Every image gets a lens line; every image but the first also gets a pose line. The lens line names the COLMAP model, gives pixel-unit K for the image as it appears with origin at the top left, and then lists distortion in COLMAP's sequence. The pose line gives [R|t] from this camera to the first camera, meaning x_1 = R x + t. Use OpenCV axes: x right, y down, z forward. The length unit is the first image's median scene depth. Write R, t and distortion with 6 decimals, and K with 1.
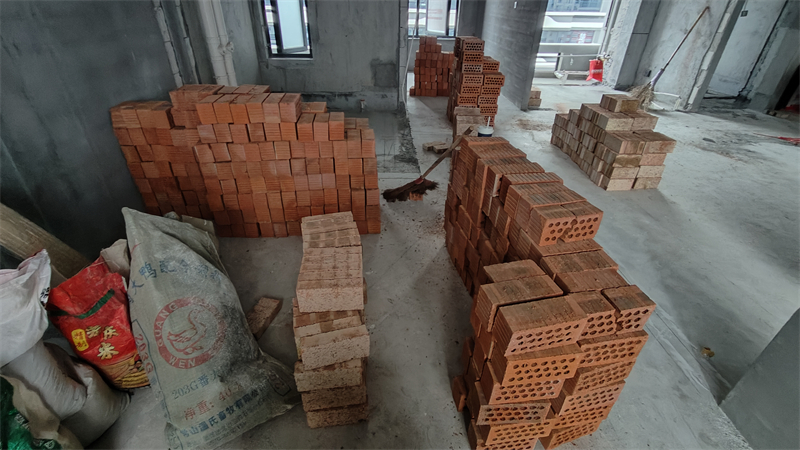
lens RADIAL K [[368.4, 0, 400.0], [0, 368.4, 225.0], [0, 0, 1]] dist [0.000462, 0.000171]
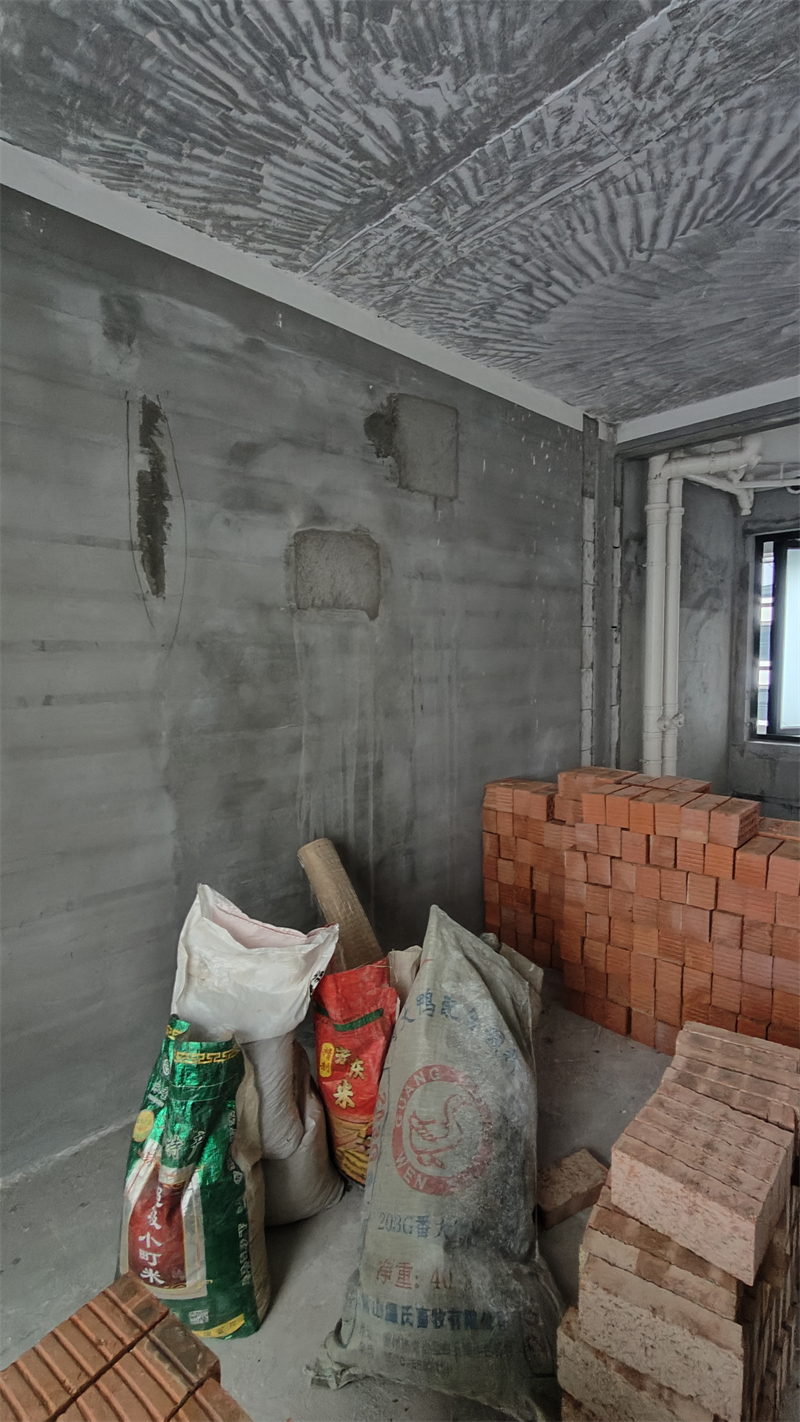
lens RADIAL K [[635.6, 0, 400.0], [0, 635.6, 711.0], [0, 0, 1]] dist [0.003494, 0.000126]
pose [[0.677252, 0.044054, -0.734431, 0.118503], [-0.366993, 0.885389, -0.285311, -0.001938], [0.637688, 0.462759, 0.615799, -0.023799]]
